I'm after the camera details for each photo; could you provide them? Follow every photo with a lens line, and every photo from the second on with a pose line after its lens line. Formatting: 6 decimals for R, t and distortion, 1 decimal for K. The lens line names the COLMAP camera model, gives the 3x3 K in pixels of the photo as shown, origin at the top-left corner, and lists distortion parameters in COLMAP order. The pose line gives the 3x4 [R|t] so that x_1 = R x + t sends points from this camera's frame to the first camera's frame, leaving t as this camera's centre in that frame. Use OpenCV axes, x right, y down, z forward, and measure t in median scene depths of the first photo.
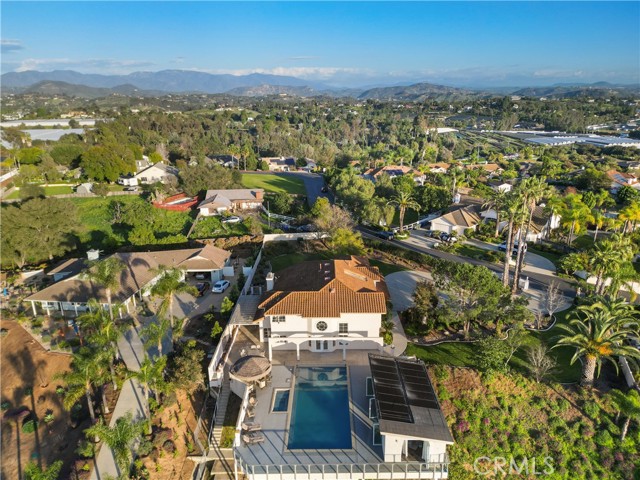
lens RADIAL K [[445.5, 0, 319.4], [0, 445.5, 236.8], [0, 0, 1]] dist [0.086127, -0.088405]
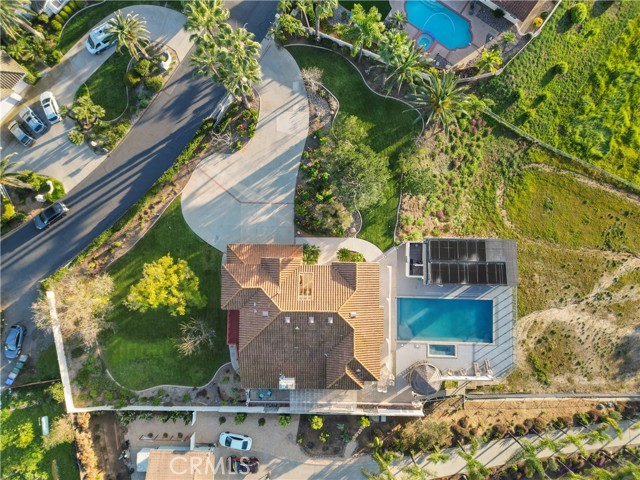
lens RADIAL K [[445.5, 0, 319.4], [0, 445.5, 236.8], [0, 0, 1]] dist [0.086127, -0.088405]
pose [[0.003630, -0.999763, 0.021457, 0.101091], [0.302997, 0.021548, 0.952748, -0.466803], [-0.952985, 0.003043, 0.303003, 0.440180]]
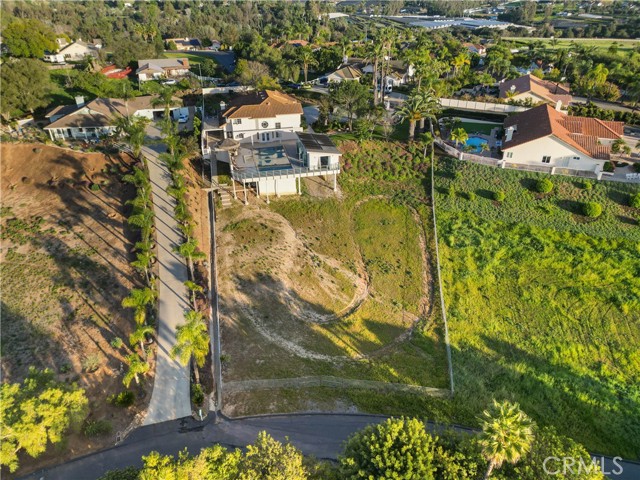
lens RADIAL K [[445.5, 0, 319.4], [0, 445.5, 236.8], [0, 0, 1]] dist [0.086127, -0.088405]
pose [[0.973724, -0.112755, 0.197859, -0.091768], [0.068431, 0.973541, 0.218025, 0.138225], [-0.217207, -0.198757, 0.955676, -0.368725]]
